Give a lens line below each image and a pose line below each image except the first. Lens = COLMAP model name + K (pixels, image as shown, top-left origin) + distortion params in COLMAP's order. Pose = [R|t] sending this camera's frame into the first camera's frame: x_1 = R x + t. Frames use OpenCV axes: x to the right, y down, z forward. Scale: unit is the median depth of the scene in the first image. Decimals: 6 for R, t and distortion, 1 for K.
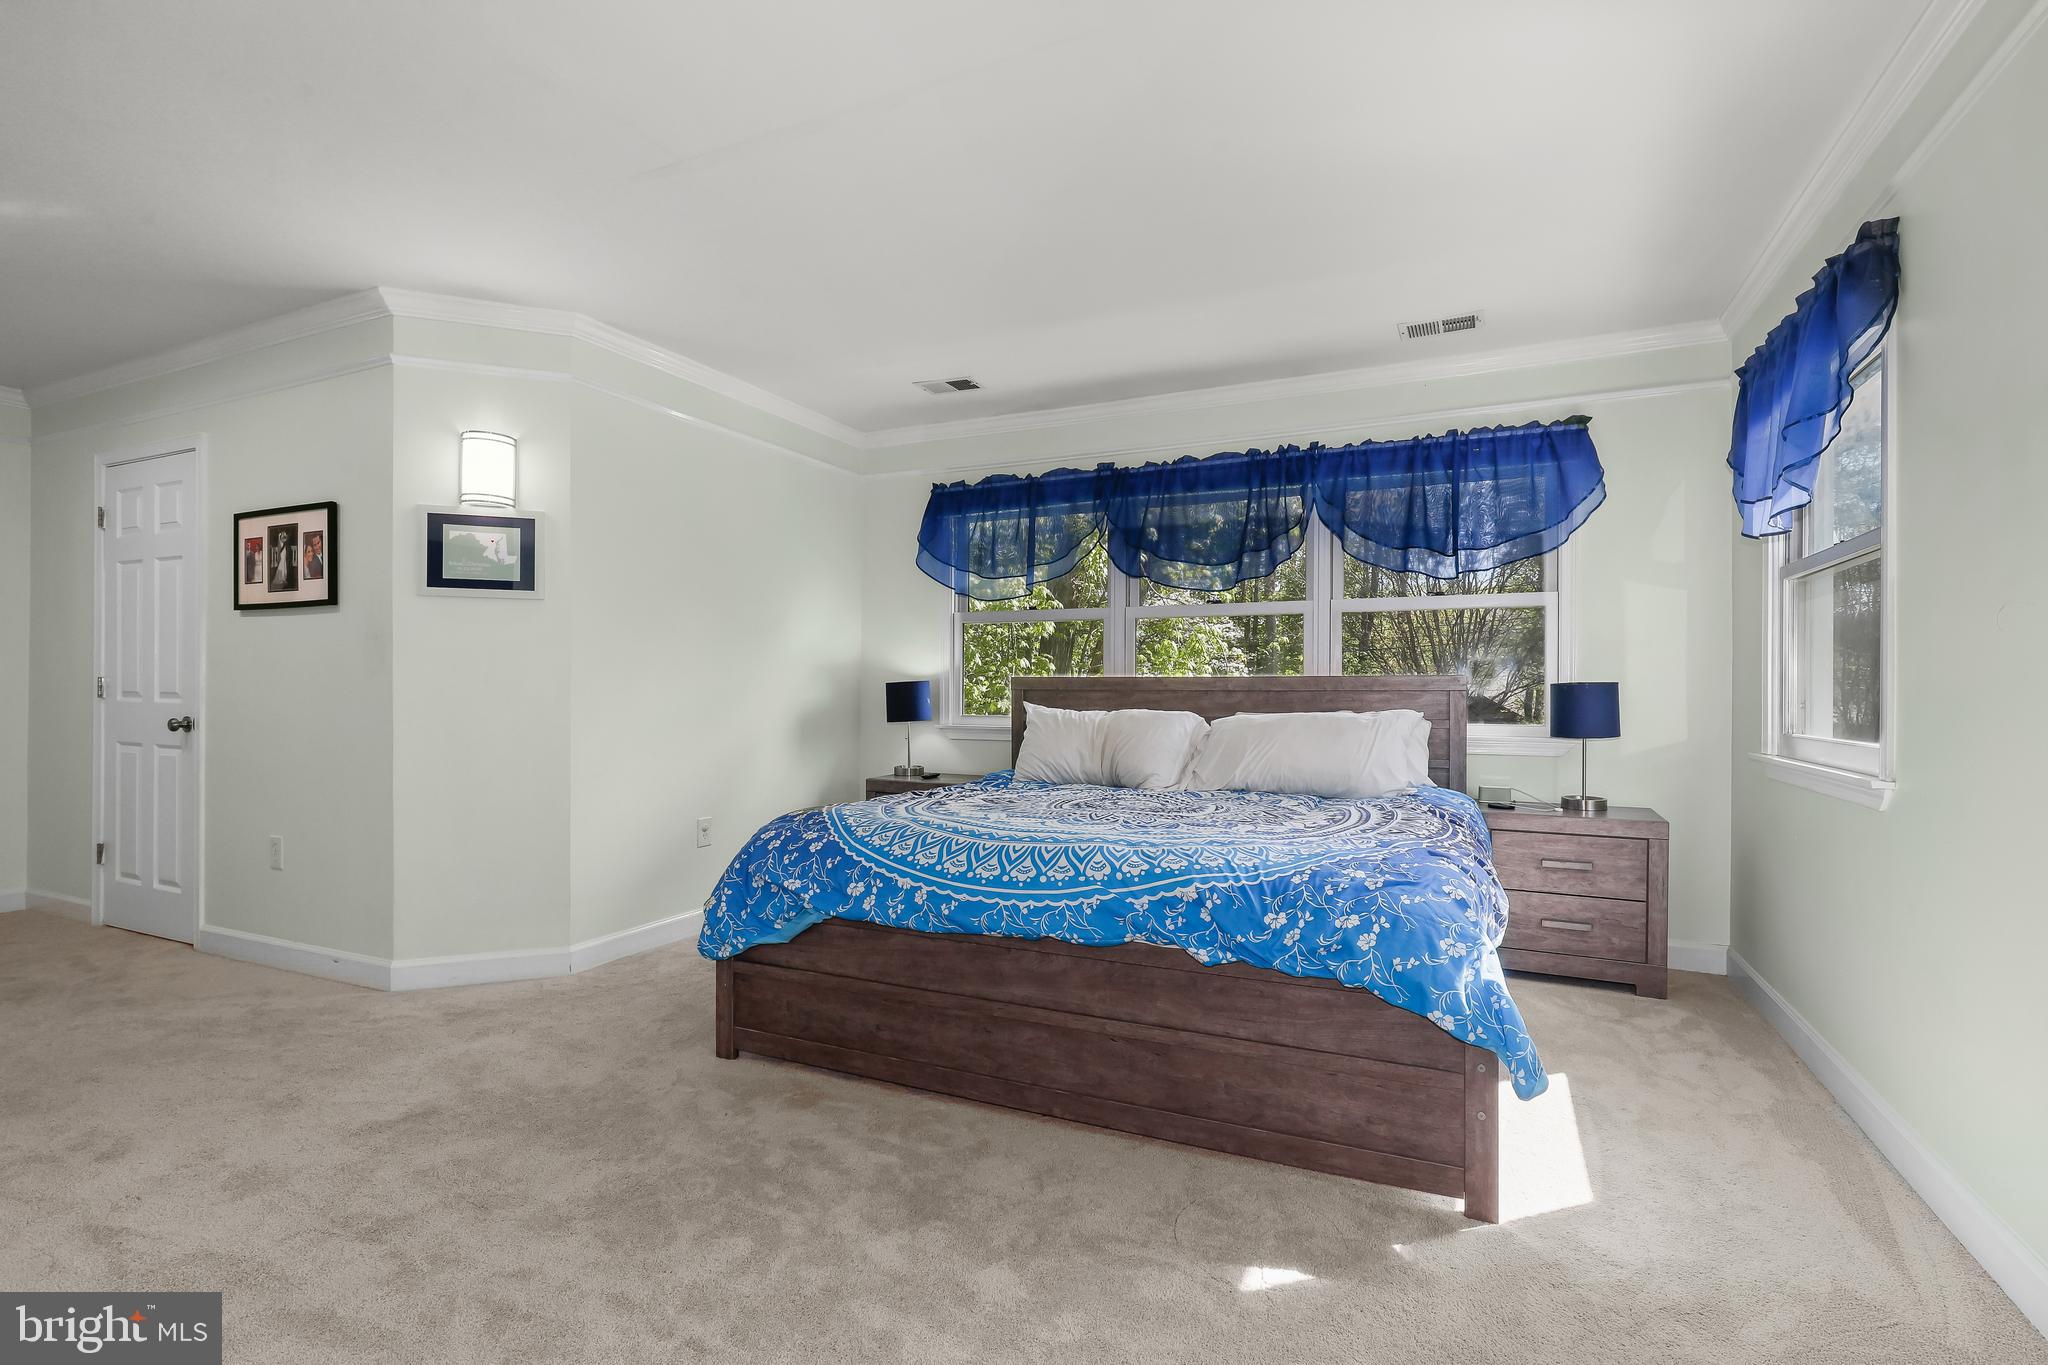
lens RADIAL K [[927.8, 0, 1024.6], [0, 927.8, 695.2], [0, 0, 1]] dist [-0.011693, -0.000019]
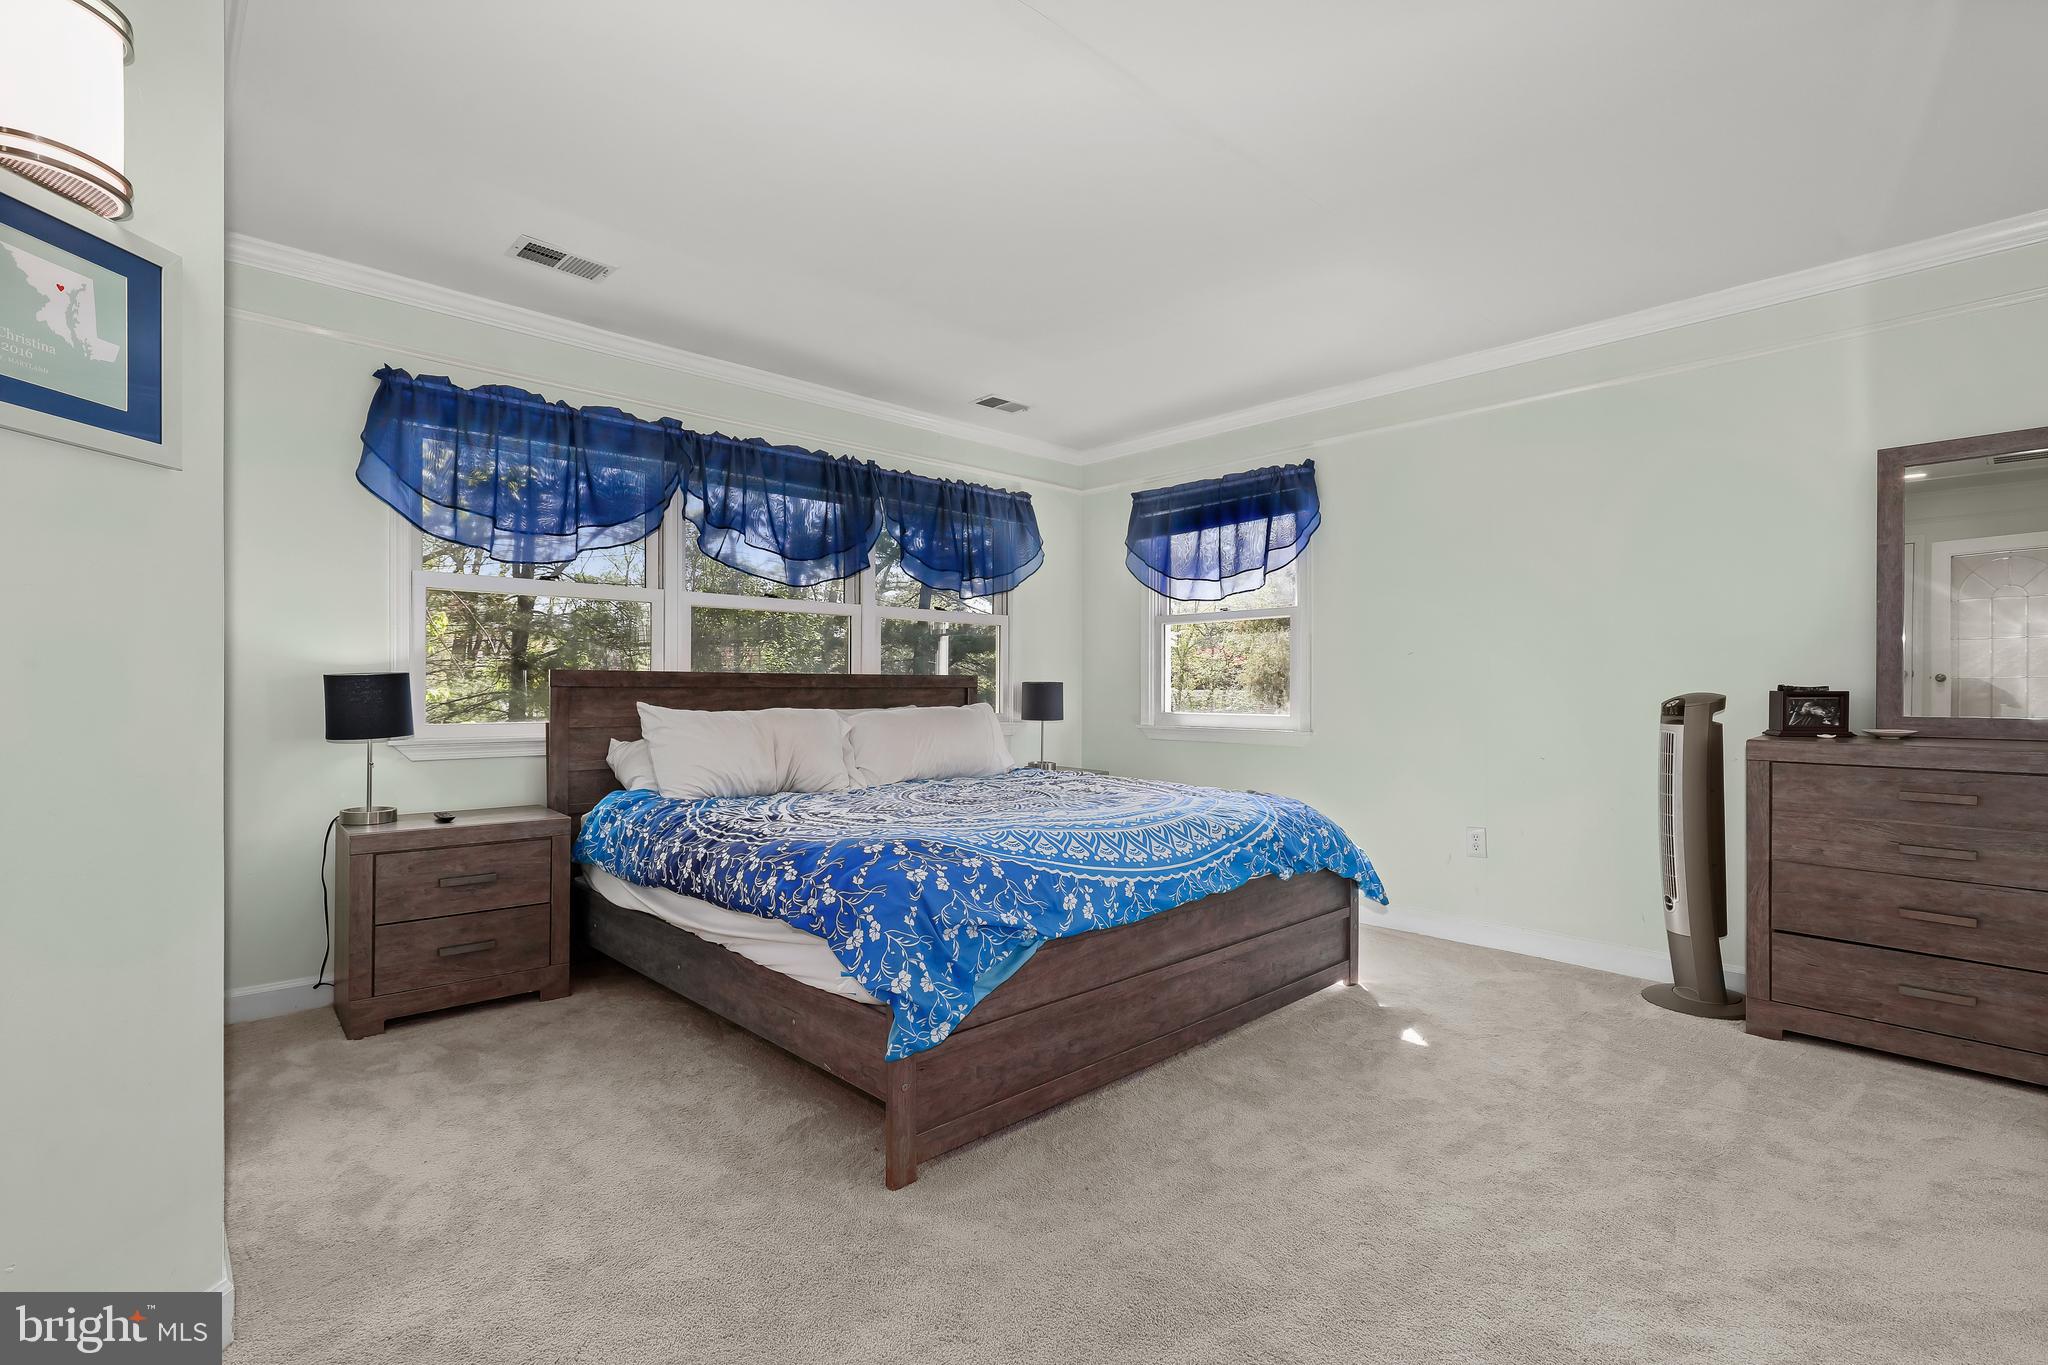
lens RADIAL K [[937.2, 0, 1039.5], [0, 937.2, 689.1], [0, 0, 1]] dist [-0.002560, -0.000868]
pose [[0.363805, -0.002015, 0.931473, -1.016228], [0.001499, 0.999998, 0.001577, -0.007235], [-0.931474, 0.000823, 0.363807, 0.647559]]
